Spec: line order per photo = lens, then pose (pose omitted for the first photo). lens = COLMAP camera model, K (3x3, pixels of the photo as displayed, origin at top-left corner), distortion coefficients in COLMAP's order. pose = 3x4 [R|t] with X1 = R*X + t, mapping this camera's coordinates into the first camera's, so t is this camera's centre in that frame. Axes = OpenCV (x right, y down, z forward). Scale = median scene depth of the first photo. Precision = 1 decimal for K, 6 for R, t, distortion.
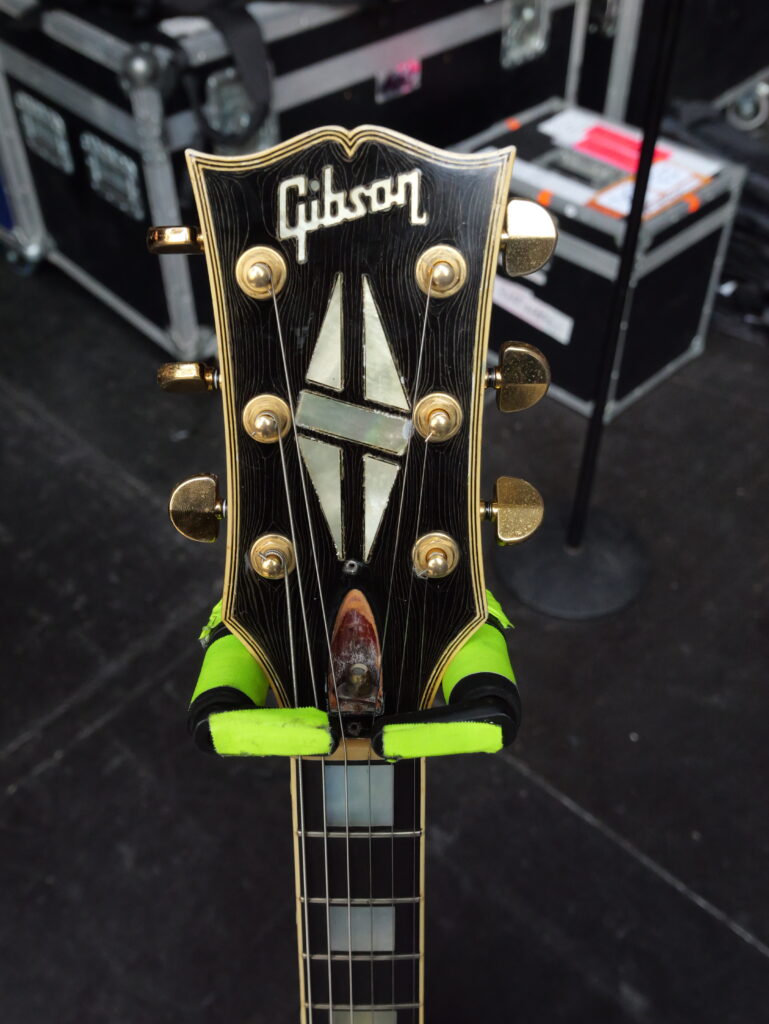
lens RADIAL K [[1030.6, 0, 365.5], [0, 1030.6, 509.7], [0, 0, 1]] dist [-0.007256, -0.007615]
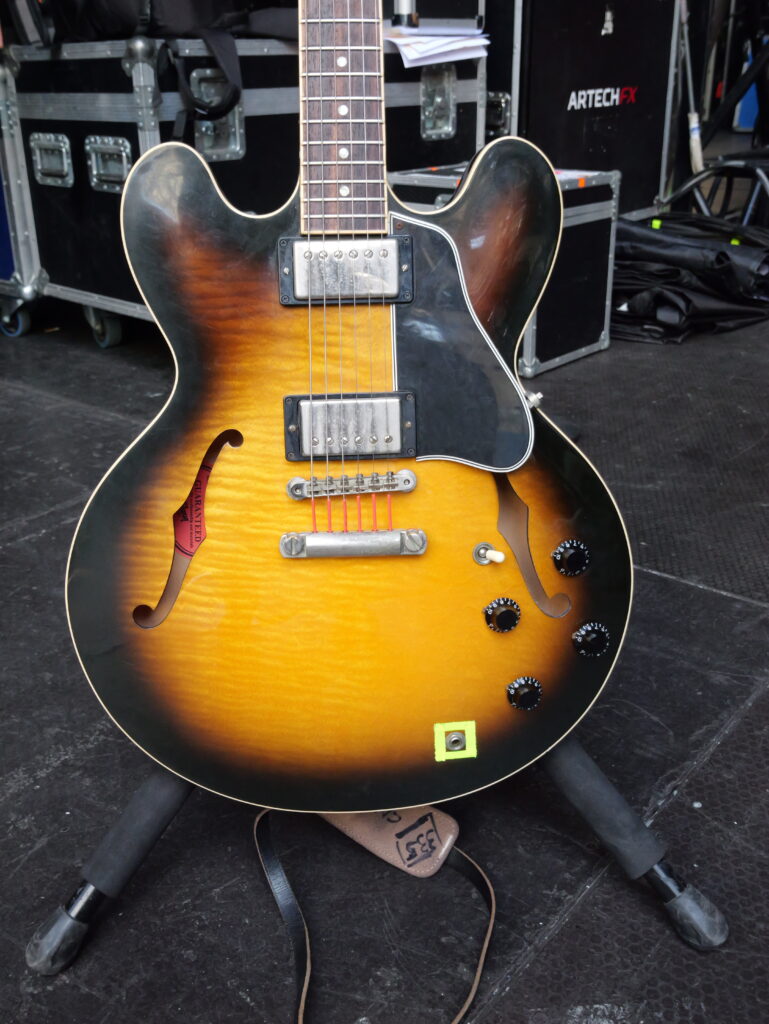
lens RADIAL K [[1030.4, 0, 363.0], [0, 1030.4, 501.8], [0, 0, 1]] dist [-0.005857, -0.004561]
pose [[0.998046, -0.028524, 0.055599, -0.023844], [0.046644, 0.932141, -0.359078, 0.491864], [-0.041584, 0.360969, 0.931650, -0.006875]]
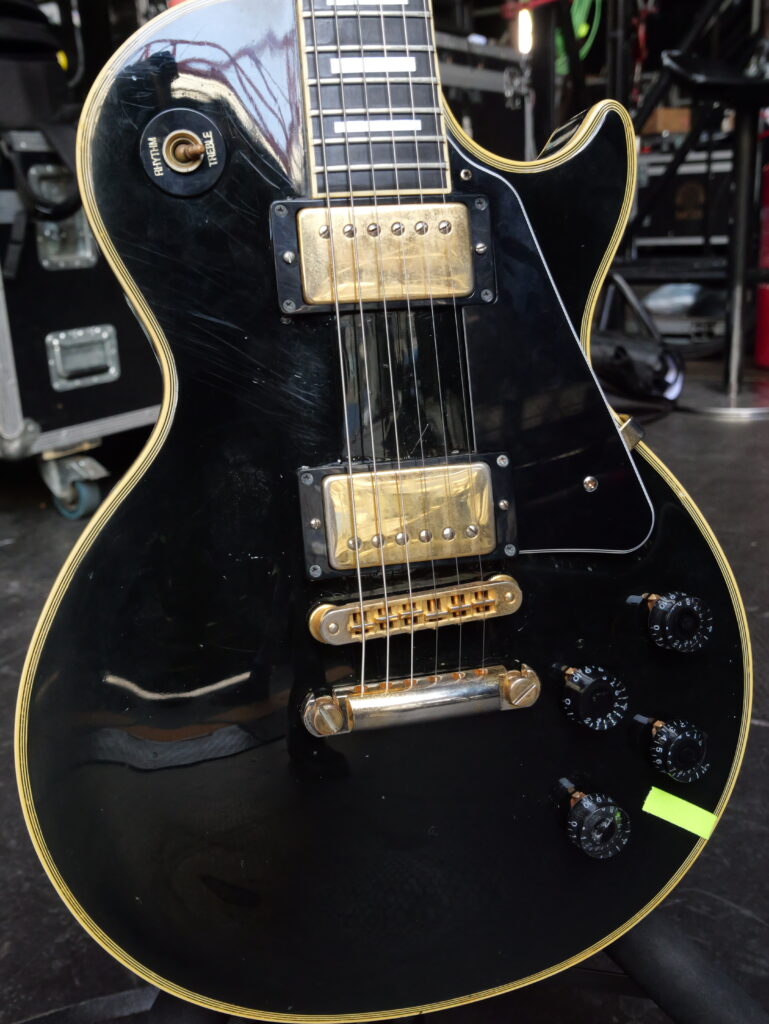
lens RADIAL K [[1030.6, 0, 365.5], [0, 1030.6, 509.7], [0, 0, 1]] dist [-0.007256, -0.007615]
pose [[0.974351, -0.094960, 0.204017, -0.055080], [0.180292, 0.871947, -0.455195, 0.422927], [-0.134666, 0.480302, 0.866703, 0.149704]]
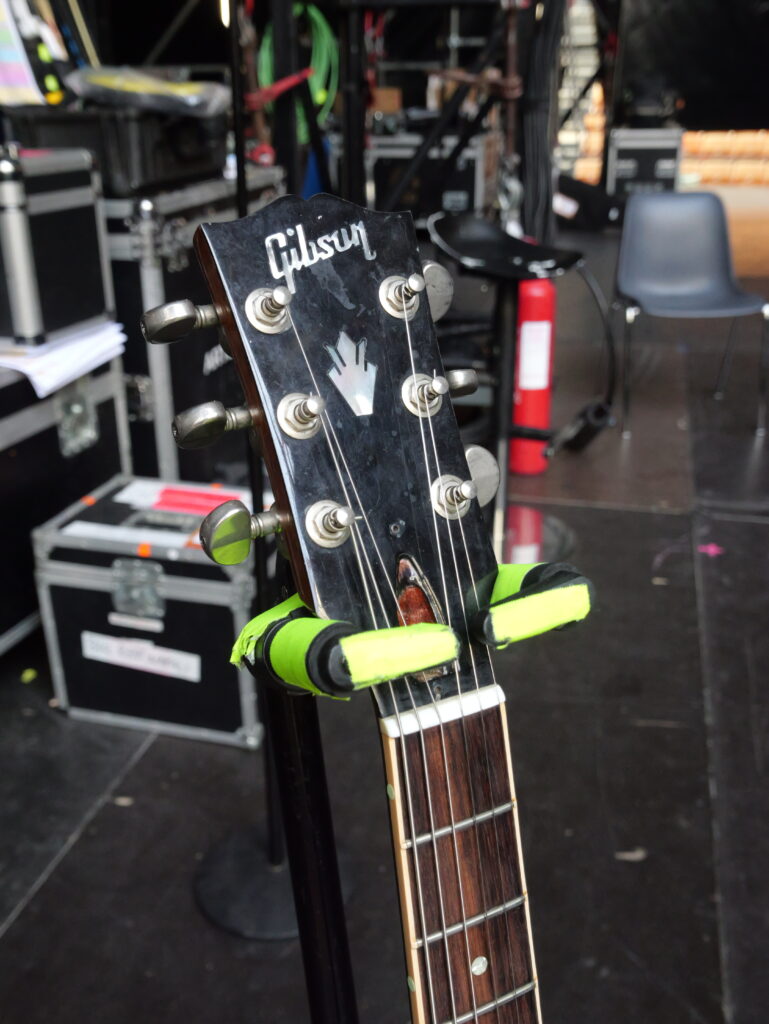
lens RADIAL K [[1030.6, 0, 365.5], [0, 1030.6, 509.7], [0, 0, 1]] dist [-0.007256, -0.007615]
pose [[0.875694, -0.176098, 0.449611, -0.095313], [0.336503, 0.890345, -0.306679, 0.060264], [-0.346303, 0.419853, 0.838927, 0.020100]]
